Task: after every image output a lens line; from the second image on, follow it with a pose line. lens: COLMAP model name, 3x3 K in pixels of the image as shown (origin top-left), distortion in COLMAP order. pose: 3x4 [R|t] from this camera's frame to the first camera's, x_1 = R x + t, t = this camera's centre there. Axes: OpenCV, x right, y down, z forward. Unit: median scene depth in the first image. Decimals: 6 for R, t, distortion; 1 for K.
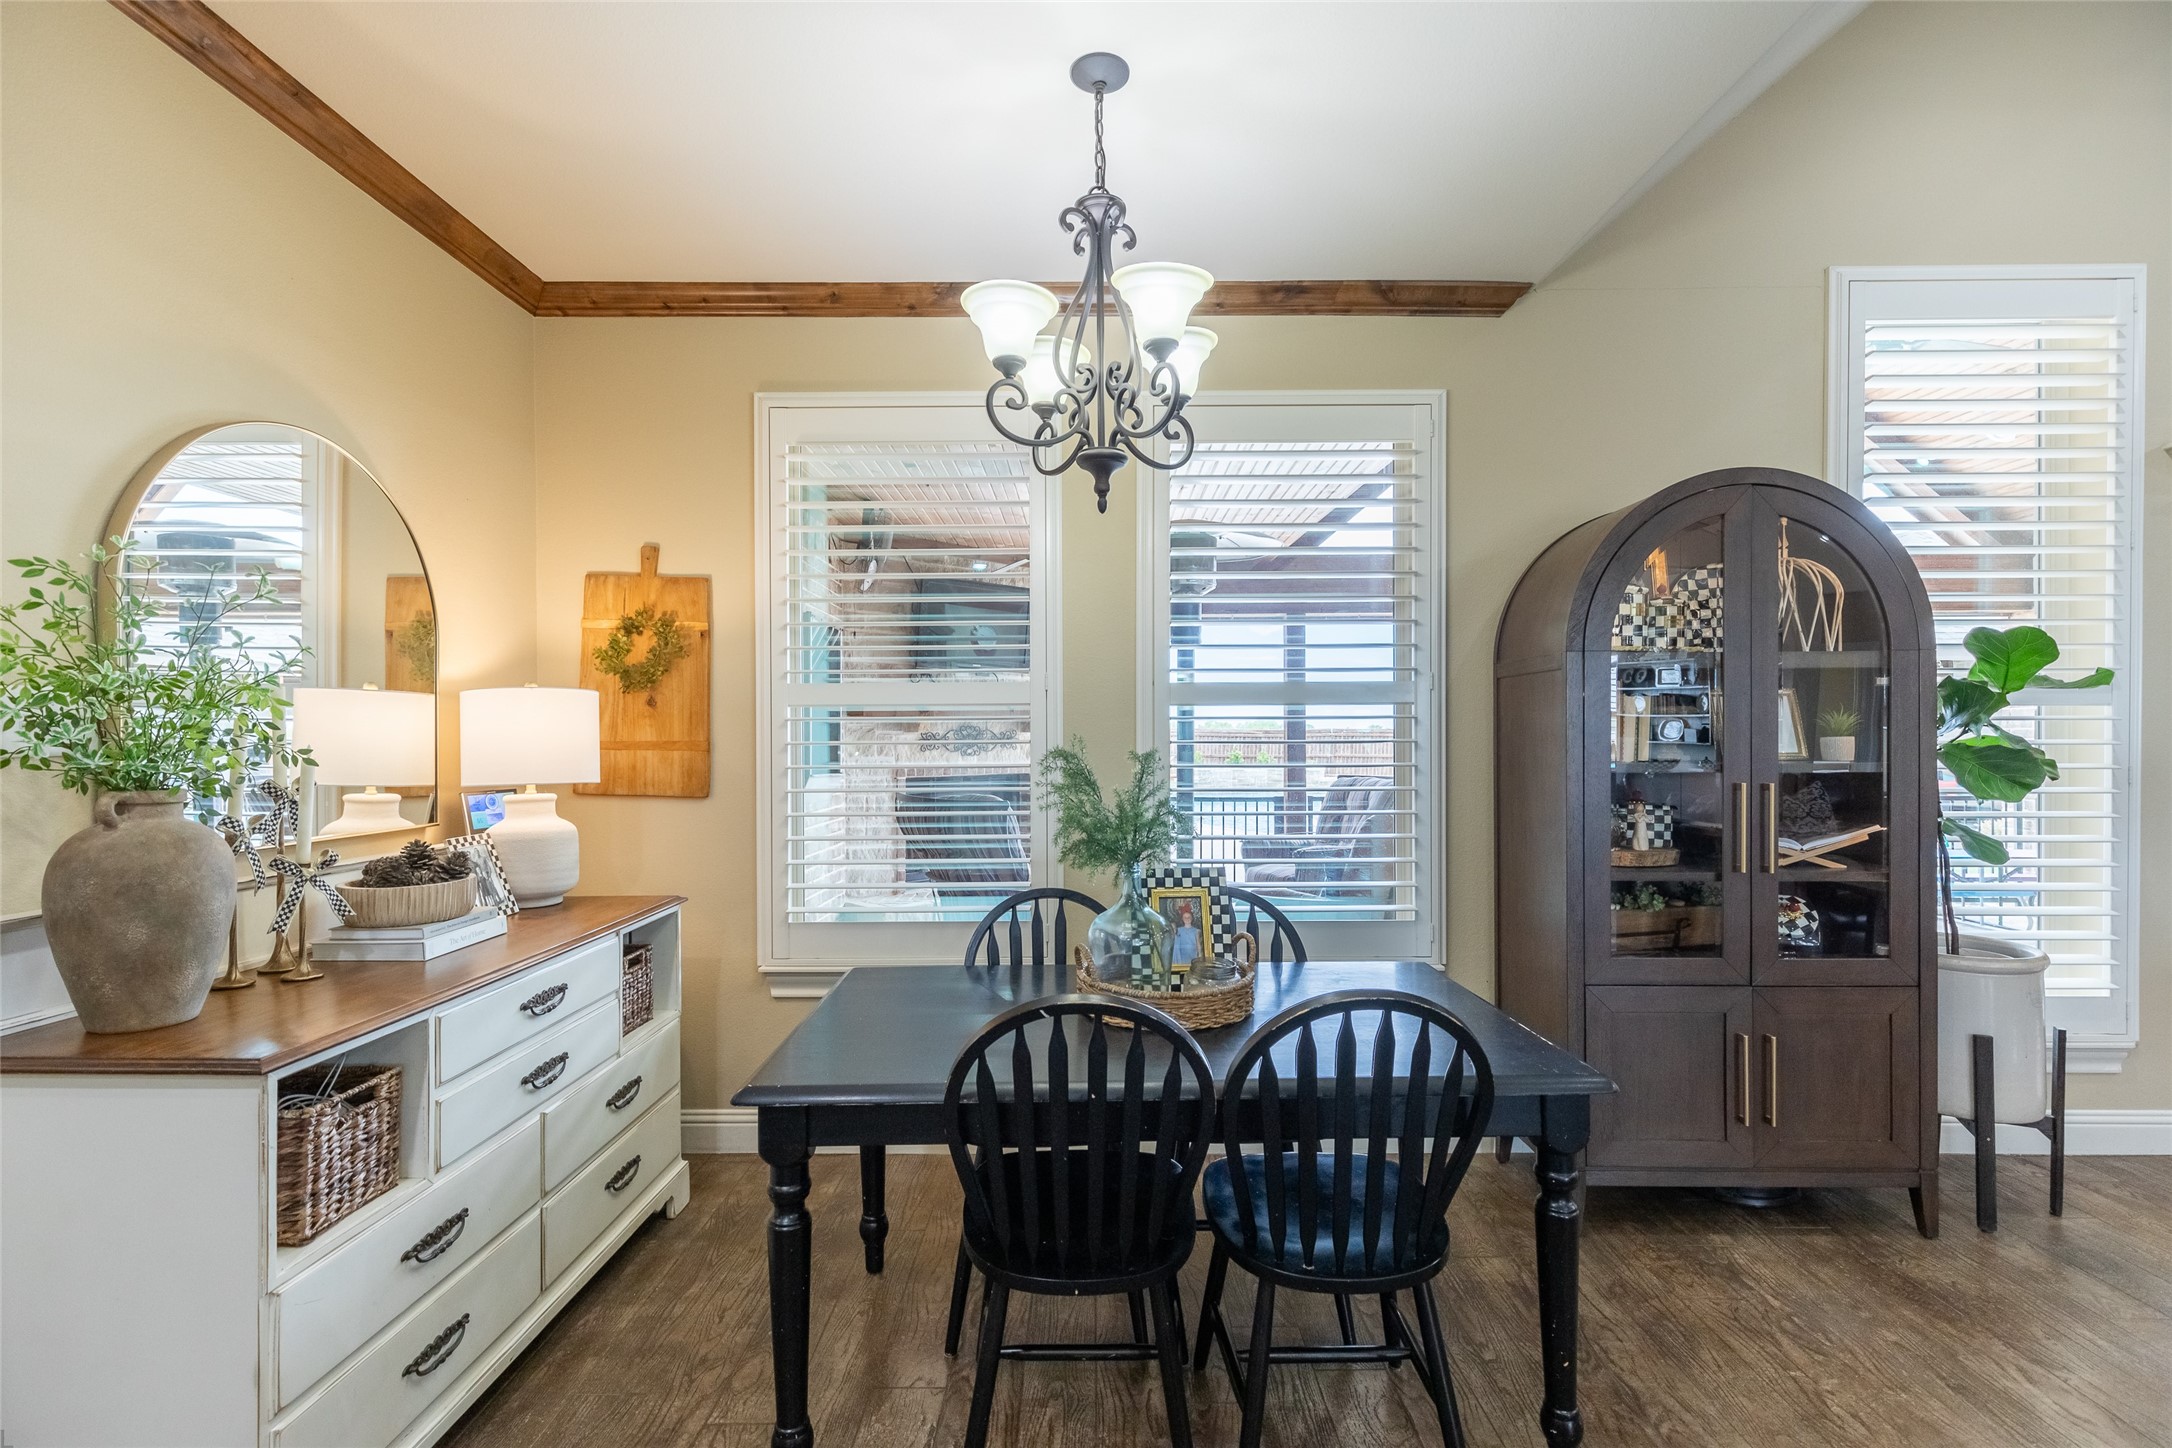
lens RADIAL K [[987.0, 0, 1089.4], [0, 987.0, 740.7], [0, 0, 1]] dist [0.001067, -0.000120]
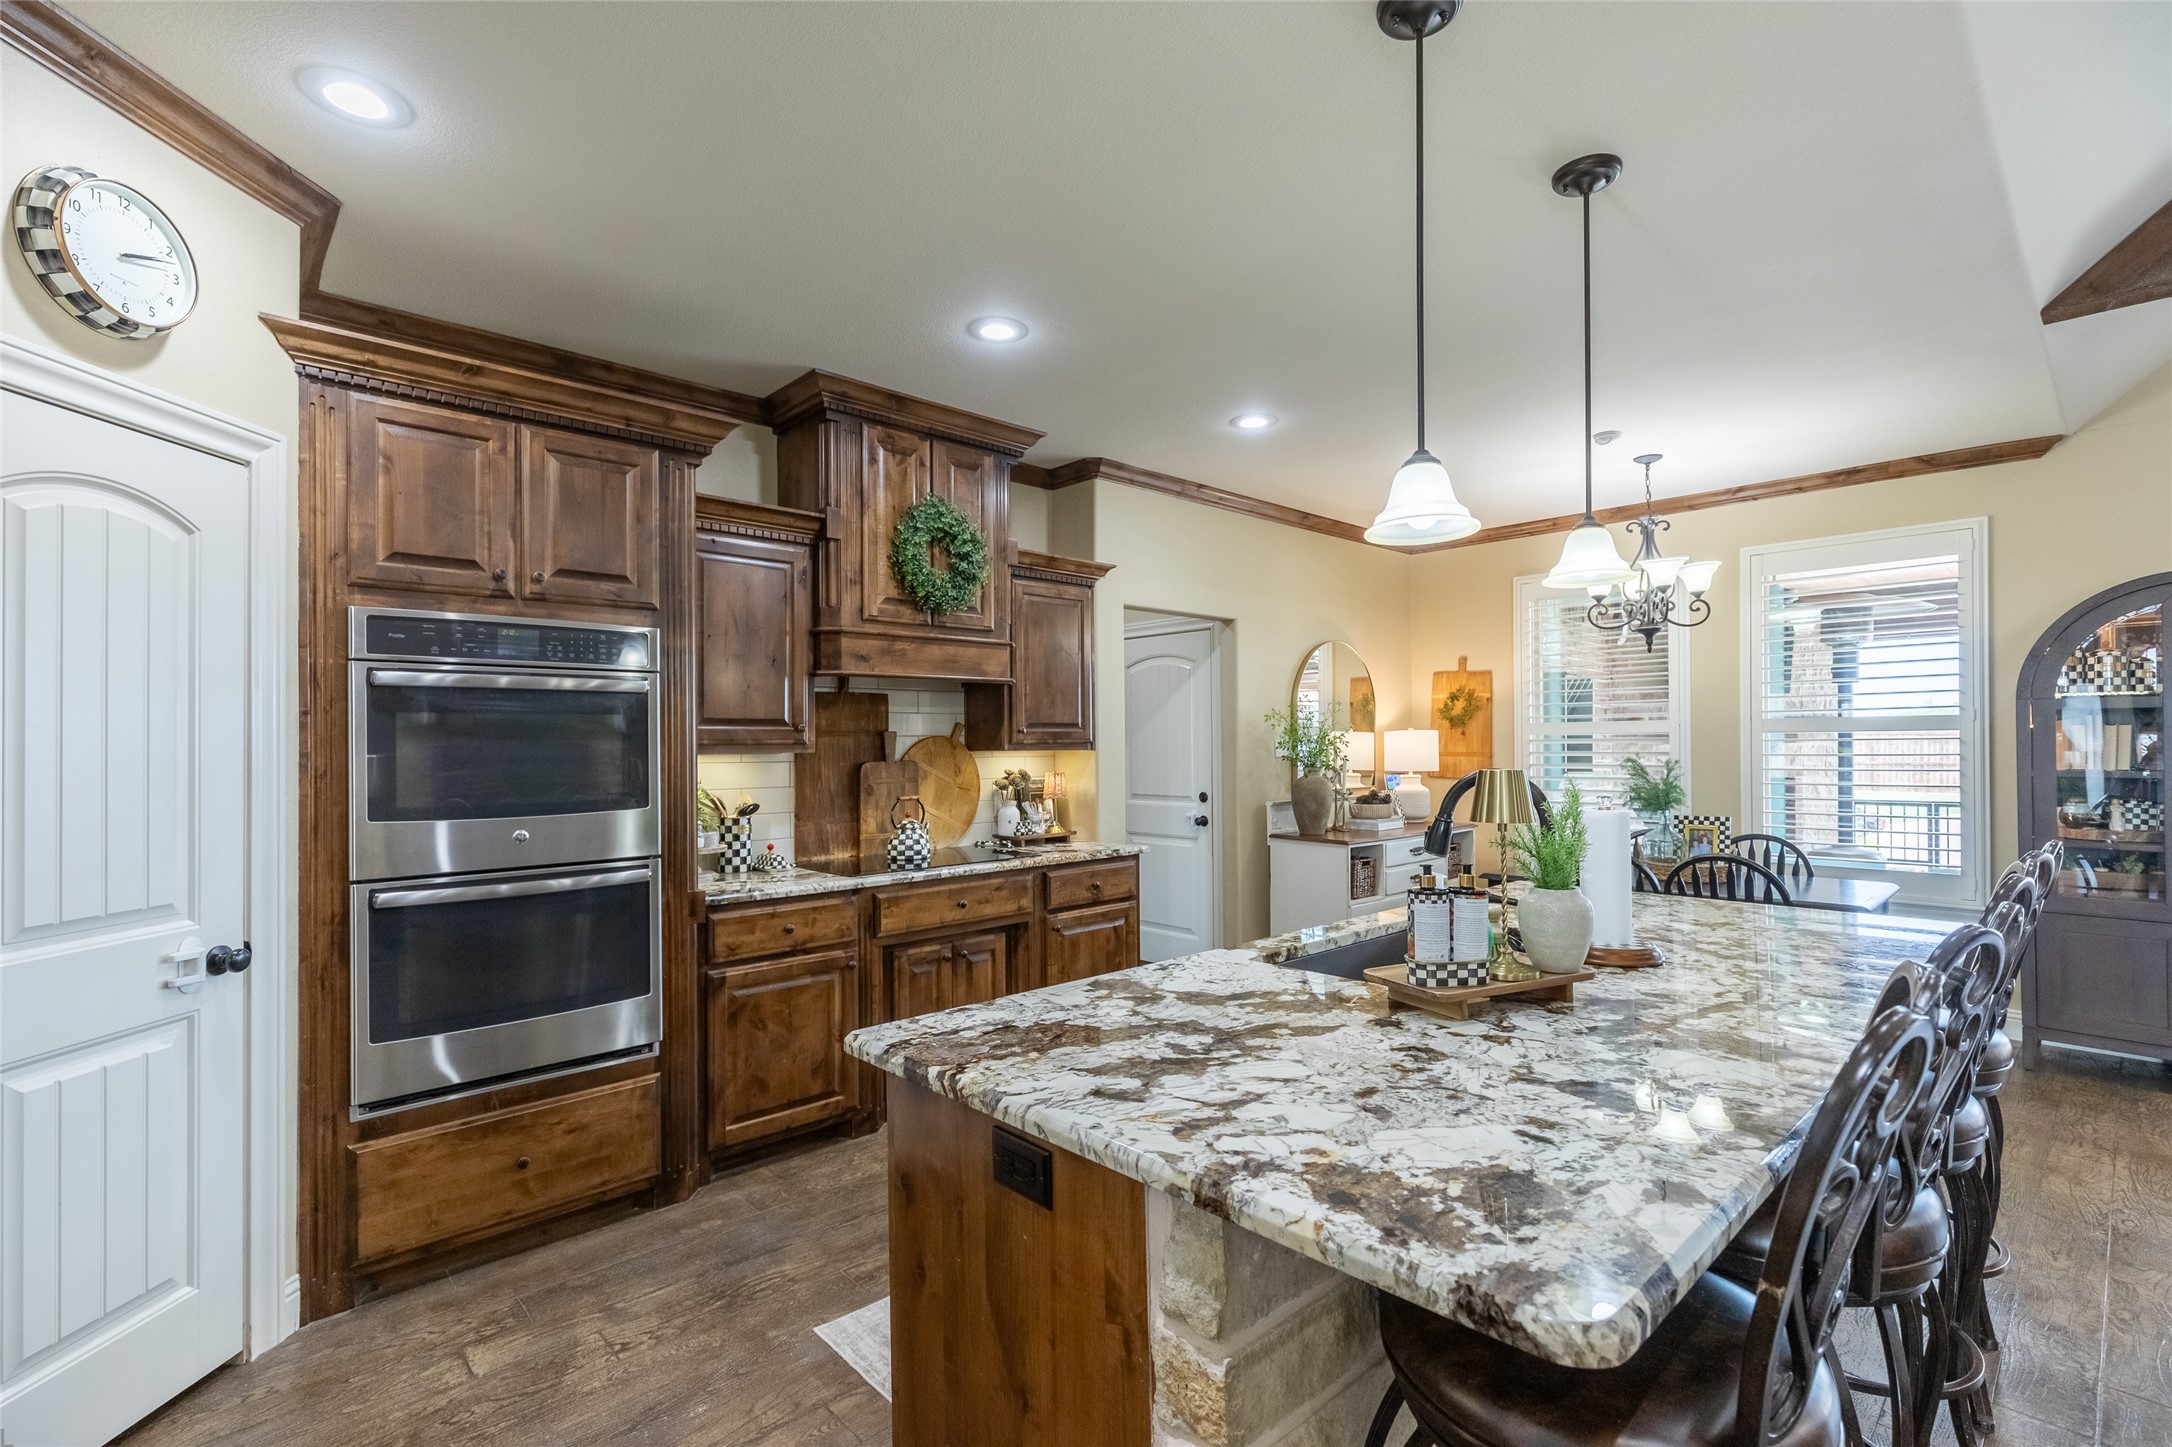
lens RADIAL K [[976.7, 0, 1090.4], [0, 976.7, 740.4], [0, 0, 1]] dist [0.010440, -0.001463]
pose [[0.686169, -0.003016, -0.727436, 0.593327], [-0.000634, 0.999989, -0.004745, -0.016111], [0.727441, 0.003717, 0.686160, -1.132361]]
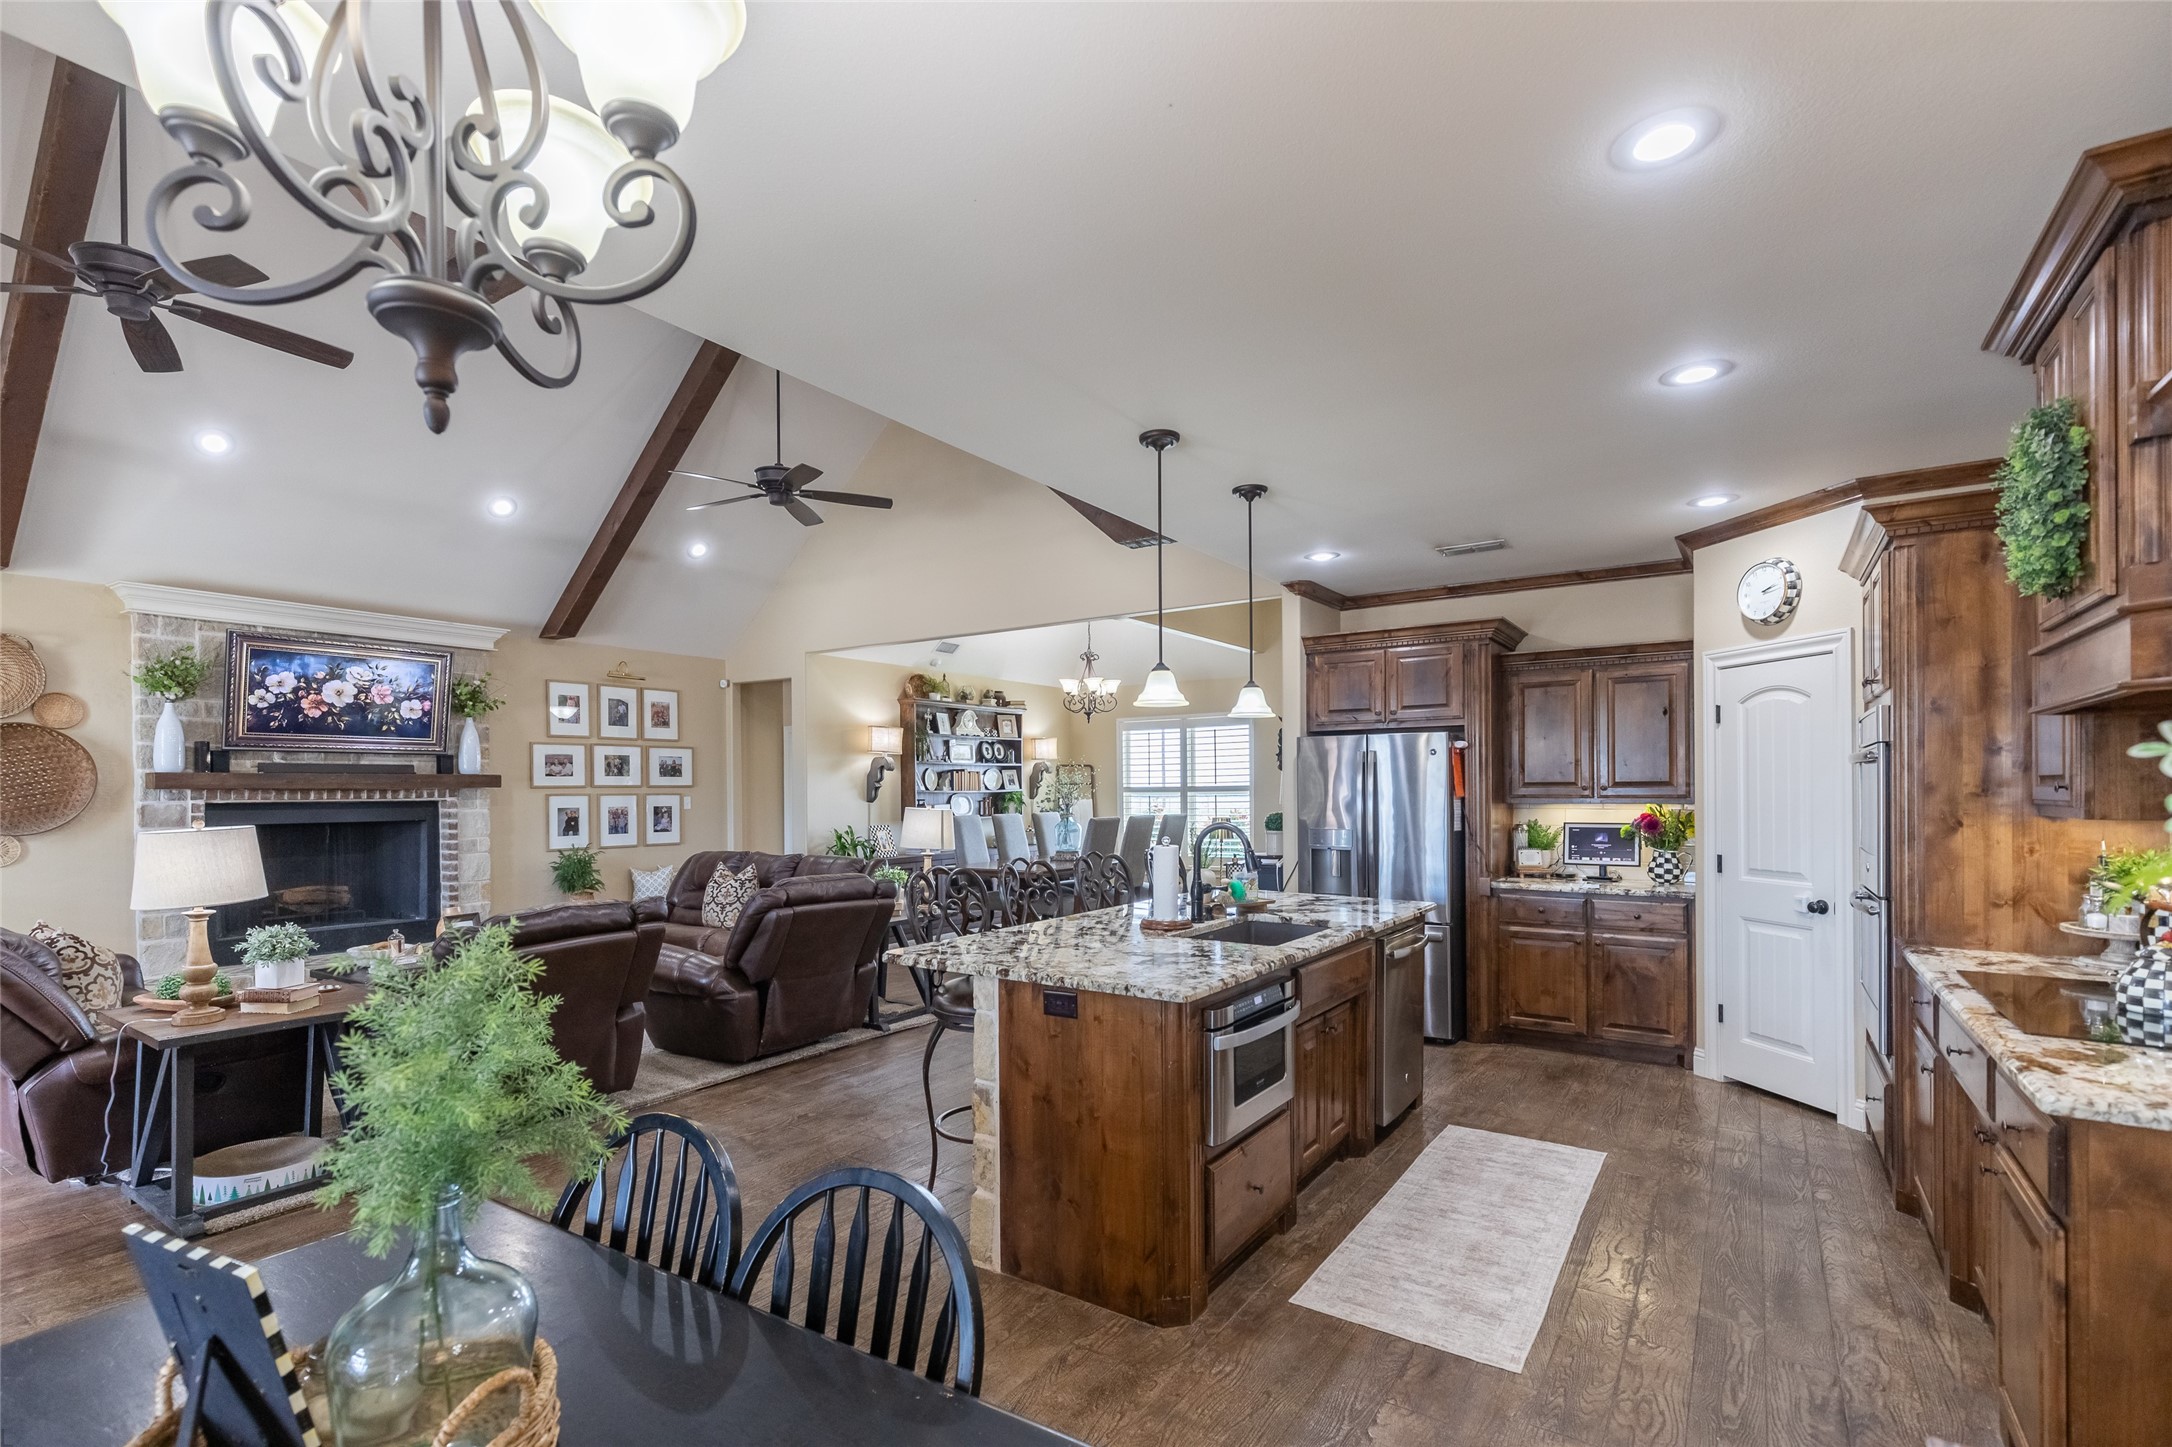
lens RADIAL K [[991.8, 0, 1092.8], [0, 991.8, 777.1], [0, 0, 1]] dist [0.004699, -0.000515]
pose [[-0.839201, 0.015225, 0.543608, -0.376419], [0.011386, 0.999881, -0.010427, -0.049346], [-0.543702, -0.002561, -0.839275, 0.933071]]
